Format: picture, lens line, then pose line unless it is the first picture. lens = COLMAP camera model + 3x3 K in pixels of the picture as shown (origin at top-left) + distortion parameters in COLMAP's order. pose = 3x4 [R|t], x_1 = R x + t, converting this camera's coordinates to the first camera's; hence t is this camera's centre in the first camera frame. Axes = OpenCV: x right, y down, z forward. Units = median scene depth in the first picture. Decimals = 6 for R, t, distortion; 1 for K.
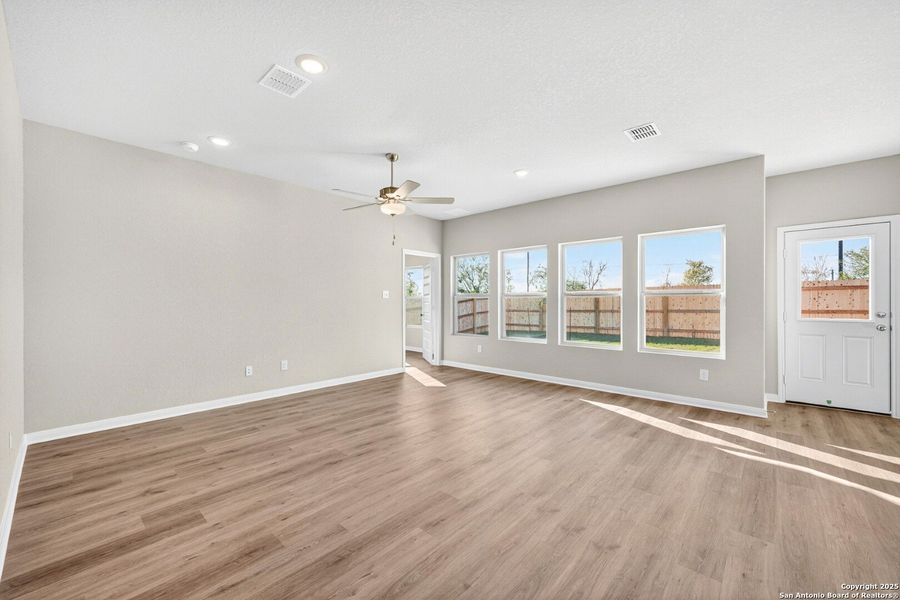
lens RADIAL K [[358.8, 0, 450.0], [0, 358.8, 300.0], [0, 0, 1]] dist [-0.000701, 0.000000]
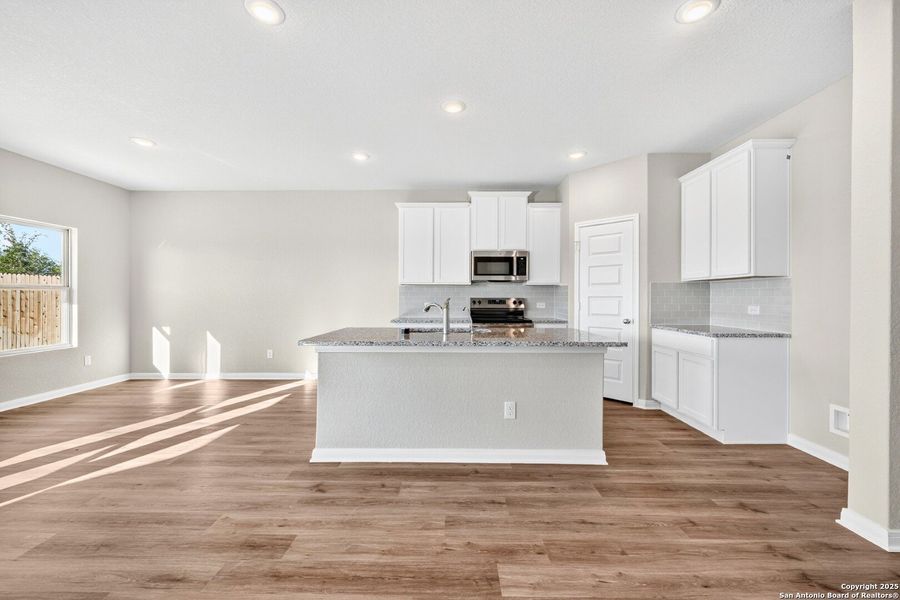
lens RADIAL K [[359.6, 0, 451.5], [0, 359.6, 297.6], [0, 0, 1]] dist [-0.000954, 0.000061]
pose [[-0.661152, -0.002079, 0.750249, -0.170619], [-0.004579, 0.999989, -0.001265, 0.005425], [-0.750238, -0.004272, -0.661154, 0.523625]]
